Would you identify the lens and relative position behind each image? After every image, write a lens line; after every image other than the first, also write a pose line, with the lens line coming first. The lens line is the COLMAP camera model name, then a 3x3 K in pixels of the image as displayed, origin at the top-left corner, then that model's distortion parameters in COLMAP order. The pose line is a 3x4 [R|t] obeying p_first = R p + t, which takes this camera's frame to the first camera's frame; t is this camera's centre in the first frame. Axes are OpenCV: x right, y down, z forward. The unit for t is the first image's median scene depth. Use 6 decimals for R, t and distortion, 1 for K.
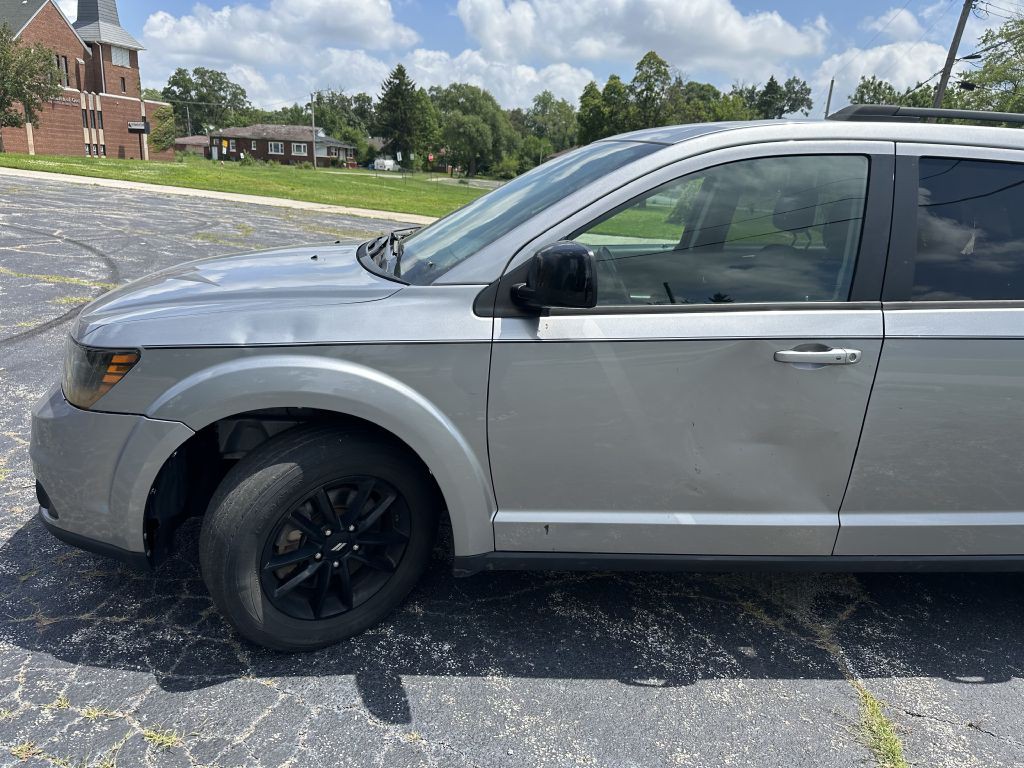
lens RADIAL K [[725.8, 0, 517.2], [0, 725.8, 391.5], [0, 0, 1]] dist [0.001001, -0.009116]
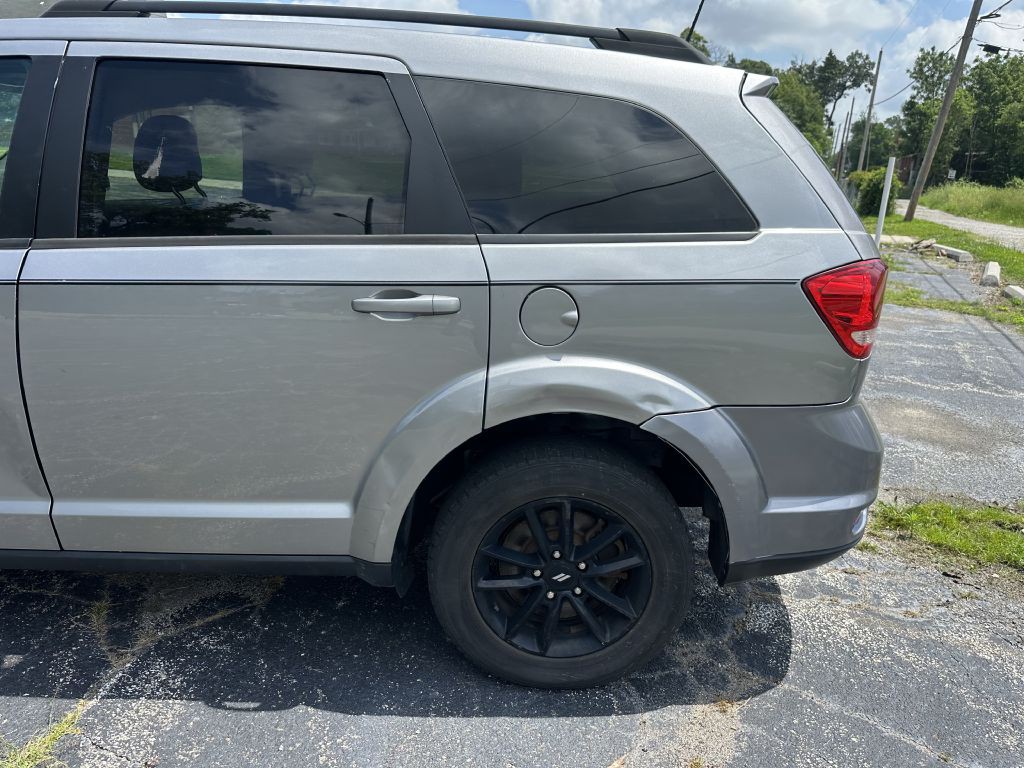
lens RADIAL K [[725.1, 0, 512.6], [0, 725.1, 397.8], [0, 0, 1]] dist [0.006111, -0.014486]
pose [[0.996595, 0.004956, -0.082303, 0.869621], [-0.002932, 0.999691, 0.024702, 0.024410], [0.082400, -0.024377, 0.996301, 0.186993]]
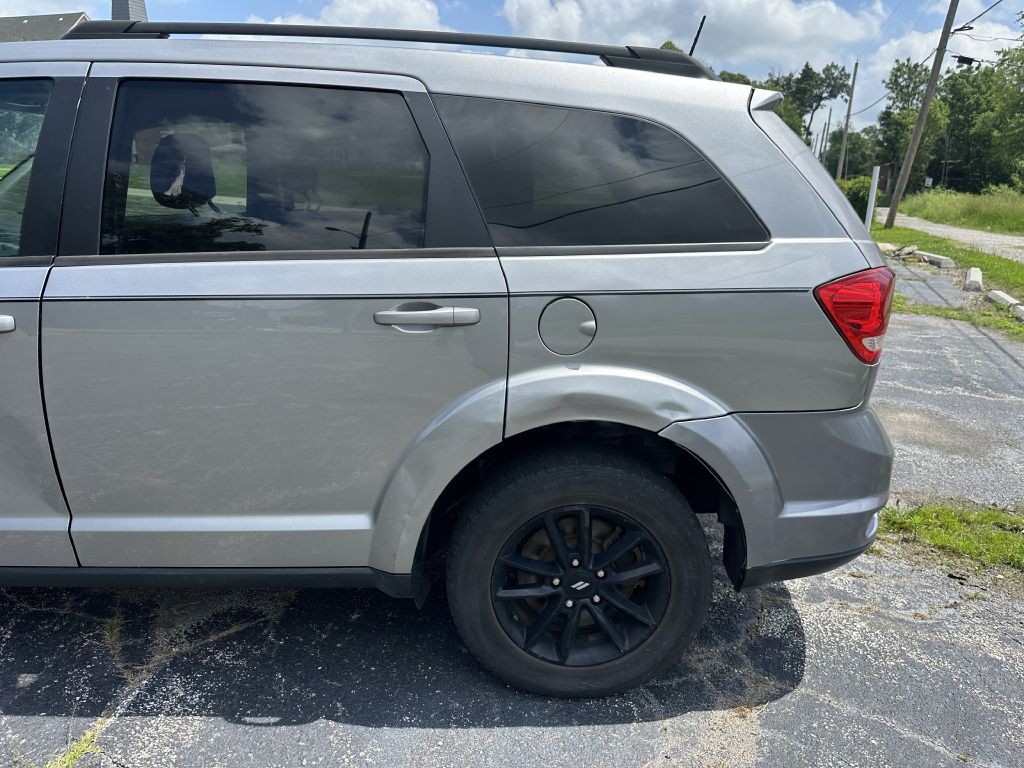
lens RADIAL K [[726.1, 0, 509.4], [0, 726.1, 388.5], [0, 0, 1]] dist [0.002343, -0.010499]
pose [[0.997655, -0.011012, -0.067552, 0.840192], [0.010871, 0.999938, -0.002454, 0.024842], [0.067574, 0.001714, 0.997713, 0.175632]]
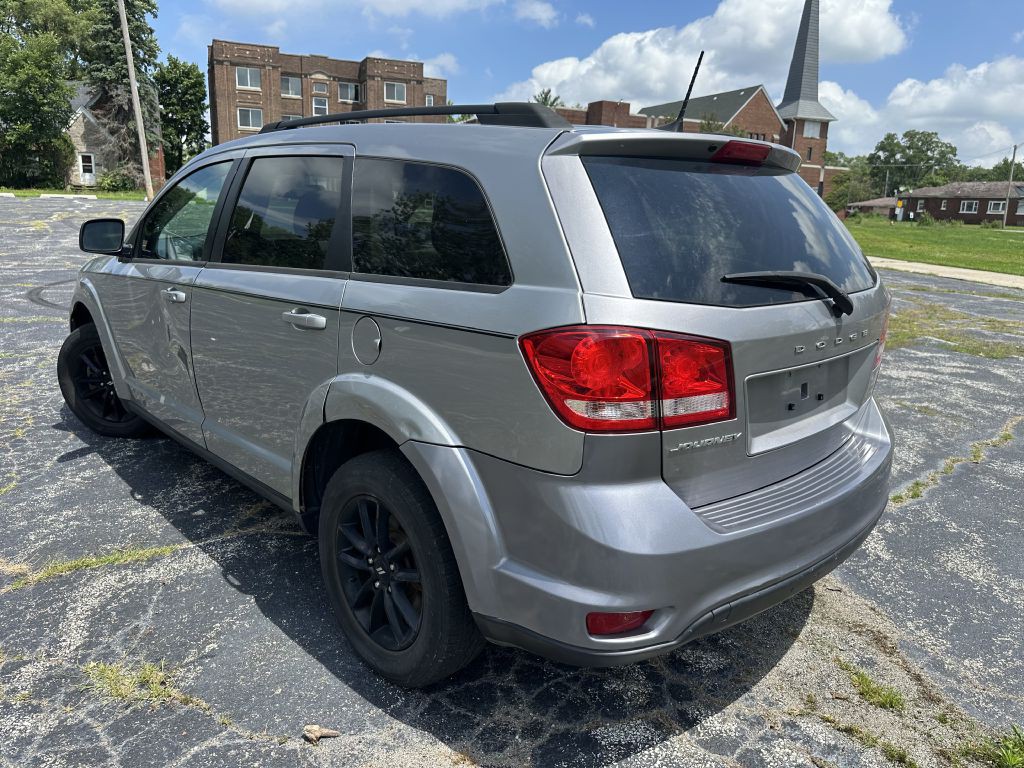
lens RADIAL K [[726.1, 0, 509.4], [0, 726.1, 388.5], [0, 0, 1]] dist [0.002343, -0.010499]
pose [[0.630479, 0.151226, -0.761333, 1.556186], [-0.215730, 0.976334, 0.015281, -0.027815], [0.745625, 0.154608, 0.648181, 0.444416]]
